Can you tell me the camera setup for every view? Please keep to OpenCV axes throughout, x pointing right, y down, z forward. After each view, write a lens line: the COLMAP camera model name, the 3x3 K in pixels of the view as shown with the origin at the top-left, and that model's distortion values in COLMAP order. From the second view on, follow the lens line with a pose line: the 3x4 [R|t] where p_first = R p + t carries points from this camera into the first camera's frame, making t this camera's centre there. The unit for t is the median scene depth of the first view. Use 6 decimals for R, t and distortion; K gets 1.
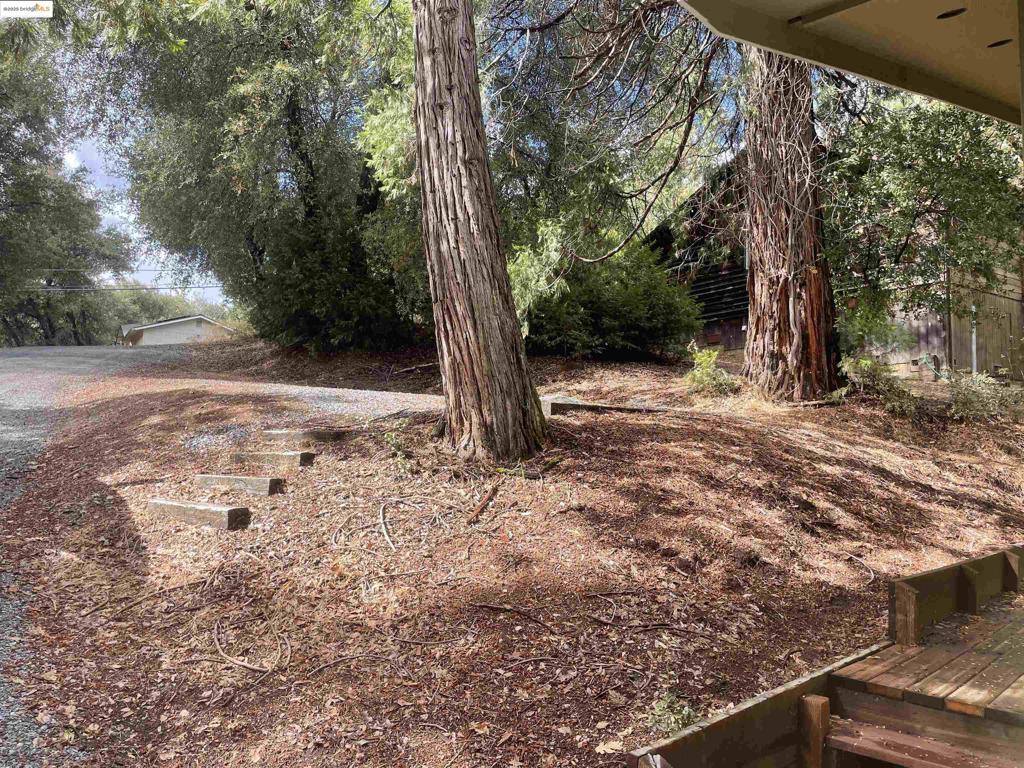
lens RADIAL K [[780.8, 0, 512.0], [0, 780.8, 384.0], [0, 0, 1]] dist [0.084983, -0.093334]
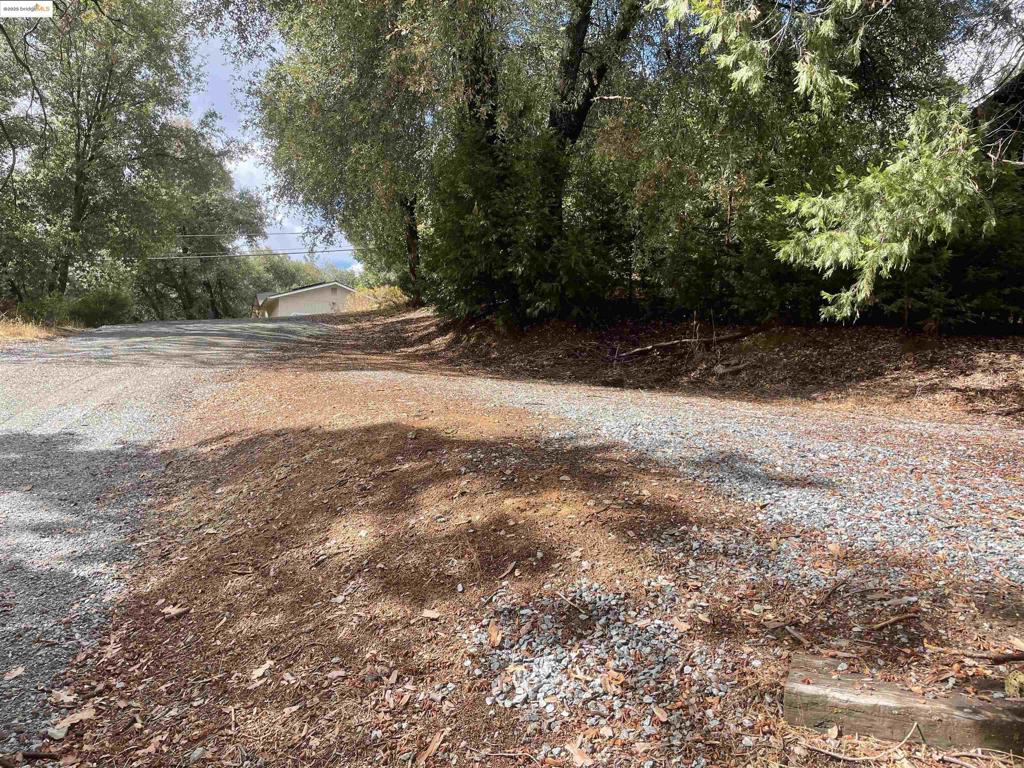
lens RADIAL K [[832.7, 0, 512.0], [0, 832.7, 384.0], [0, 0, 1]] dist [0.091047, -0.000924]
pose [[0.986587, -0.003123, -0.163205, -0.058012], [0.009897, 0.999122, 0.040710, -0.009321], [0.162935, -0.041779, 0.985752, 0.112668]]
